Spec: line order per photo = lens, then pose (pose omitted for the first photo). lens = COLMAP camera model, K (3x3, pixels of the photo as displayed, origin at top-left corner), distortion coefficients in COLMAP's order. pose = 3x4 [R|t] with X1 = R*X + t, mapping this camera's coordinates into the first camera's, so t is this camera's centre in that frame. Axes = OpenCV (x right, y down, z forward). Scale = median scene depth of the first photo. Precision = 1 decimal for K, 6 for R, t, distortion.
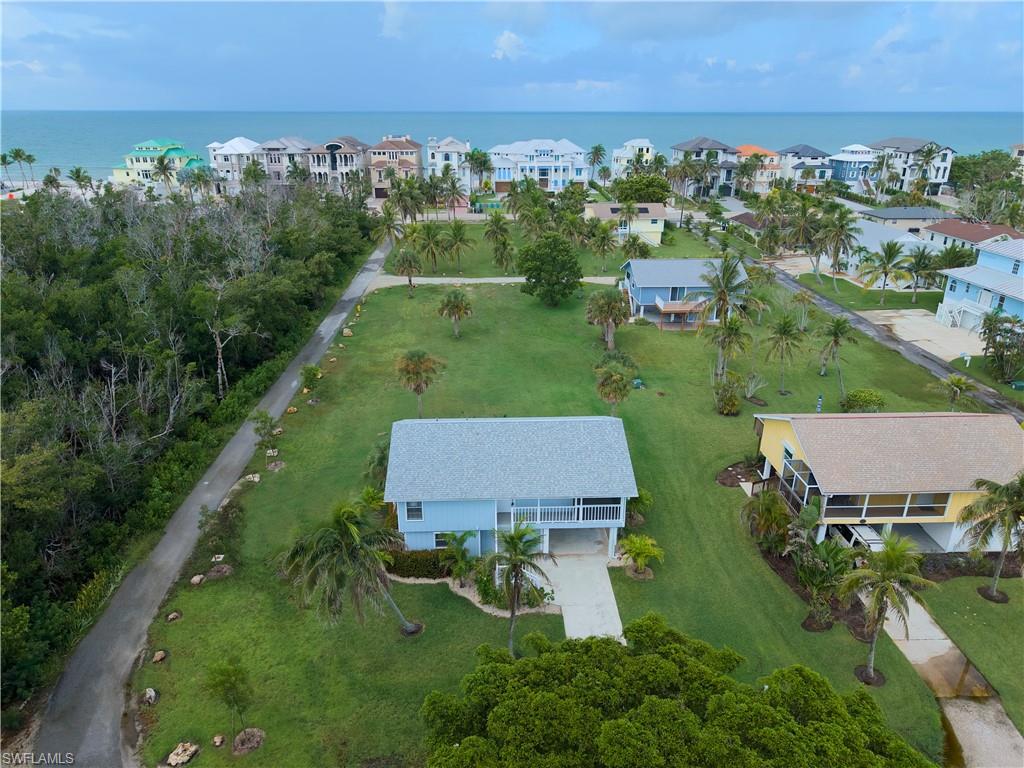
lens RADIAL K [[701.6, 0, 512.0], [0, 701.6, 384.0], [0, 0, 1]] dist [0.034187, -0.038734]
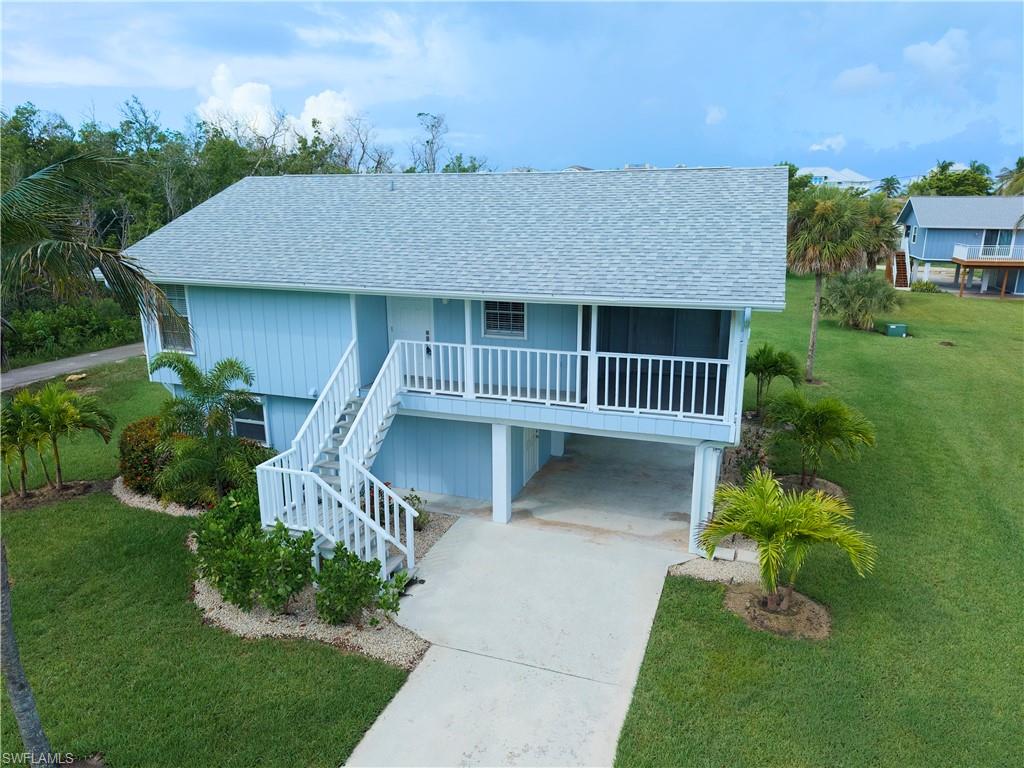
lens RADIAL K [[703.5, 0, 492.5], [0, 703.5, 384.5], [0, 0, 1]] dist [-0.001054, -0.000805]
pose [[0.919716, 0.089901, -0.382151, 0.113041], [-0.136068, 0.986086, -0.095497, 0.142170], [0.368249, 0.139829, 0.919152, 0.442734]]
